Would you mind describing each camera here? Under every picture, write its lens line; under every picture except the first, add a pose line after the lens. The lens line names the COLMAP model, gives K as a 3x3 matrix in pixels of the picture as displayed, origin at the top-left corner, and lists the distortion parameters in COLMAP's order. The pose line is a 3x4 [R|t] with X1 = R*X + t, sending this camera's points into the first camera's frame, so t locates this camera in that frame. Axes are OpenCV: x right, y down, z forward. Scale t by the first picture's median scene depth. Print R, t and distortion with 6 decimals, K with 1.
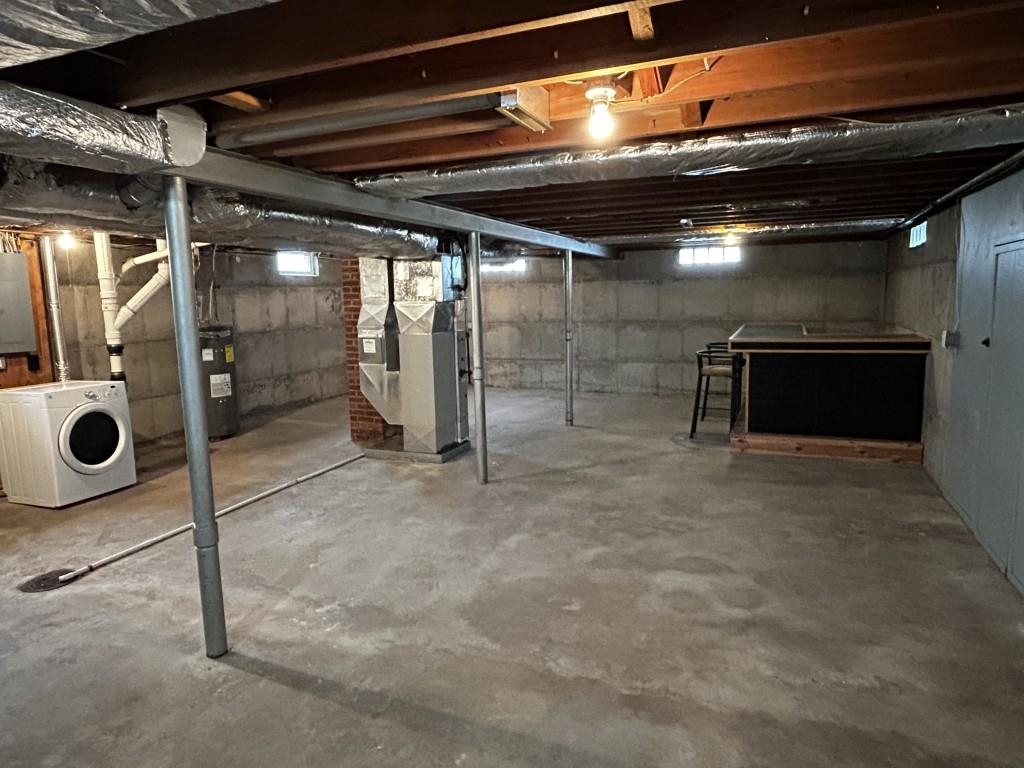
lens RADIAL K [[643.1, 0, 511.1], [0, 643.1, 381.2], [0, 0, 1]] dist [-0.003859, 0.001557]
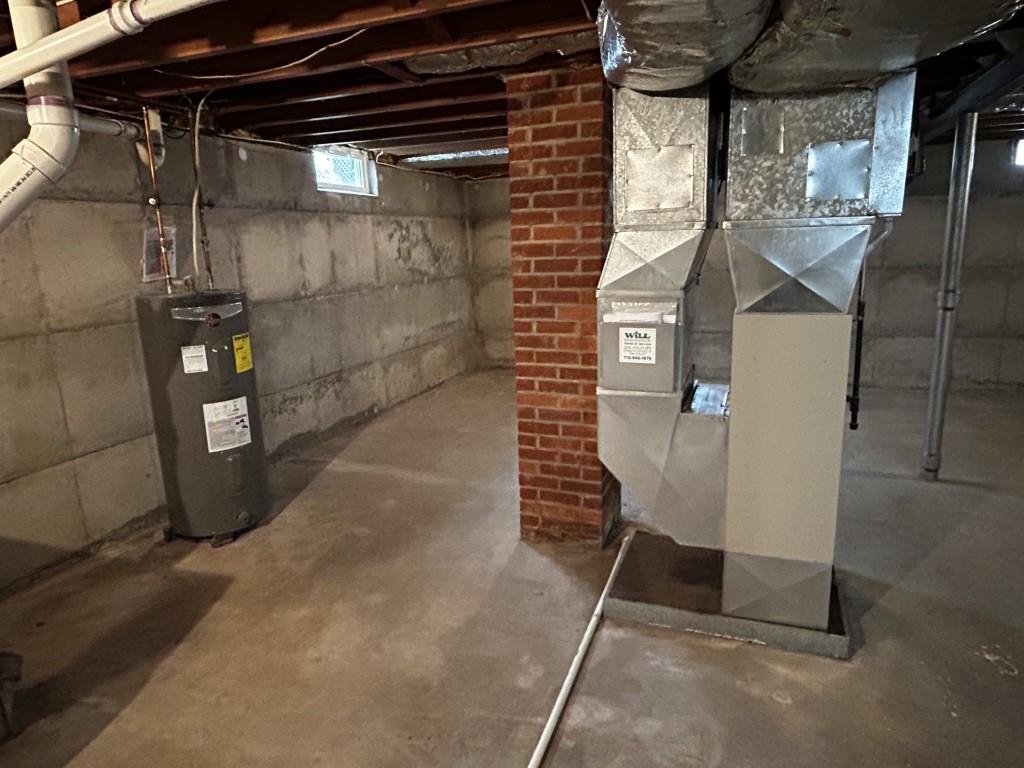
lens RADIAL K [[643.1, 0, 508.8], [0, 643.1, 384.8], [0, 0, 1]] dist [-0.003859, 0.001557]
pose [[0.999639, -0.019001, 0.018992, -0.300268], [0.017327, 0.996253, 0.084738, -0.064761], [-0.020531, -0.084378, 0.996222, 0.627290]]
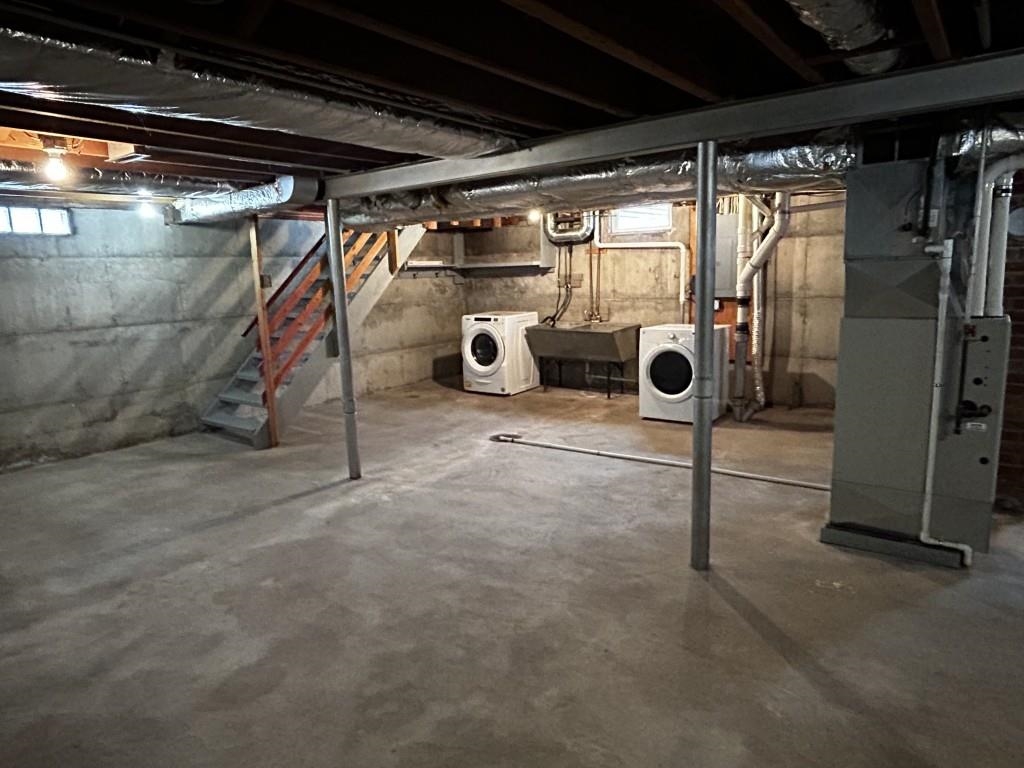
lens RADIAL K [[643.1, 0, 504.6], [0, 643.1, 380.9], [0, 0, 1]] dist [-0.003859, 0.001557]
pose [[-0.259954, 0.193394, -0.946057, 0.472397], [-0.088767, 0.970804, 0.222844, -0.113040], [0.961532, 0.141907, -0.235197, 0.818743]]
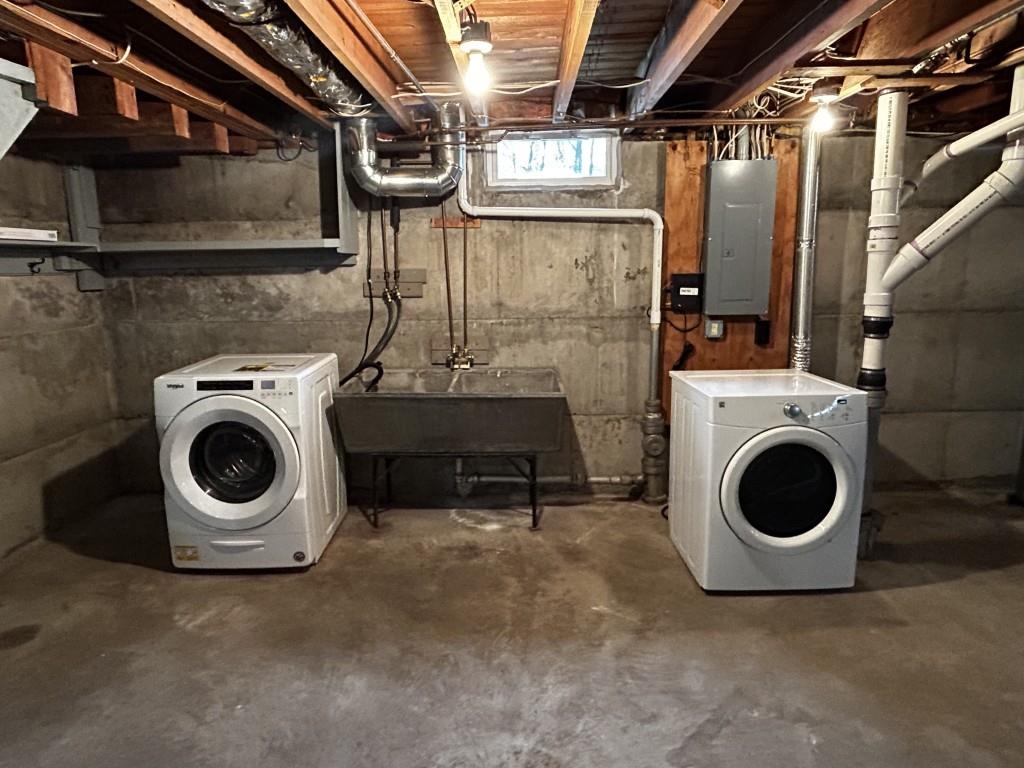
lens RADIAL K [[643.1, 0, 503.8], [0, 643.1, 380.8], [0, 0, 1]] dist [-0.003859, 0.001557]
pose [[0.364880, 0.187769, -0.911924, -0.217041], [-0.116409, 0.980968, 0.155407, -0.047697], [0.923749, 0.049452, 0.379793, 0.474790]]
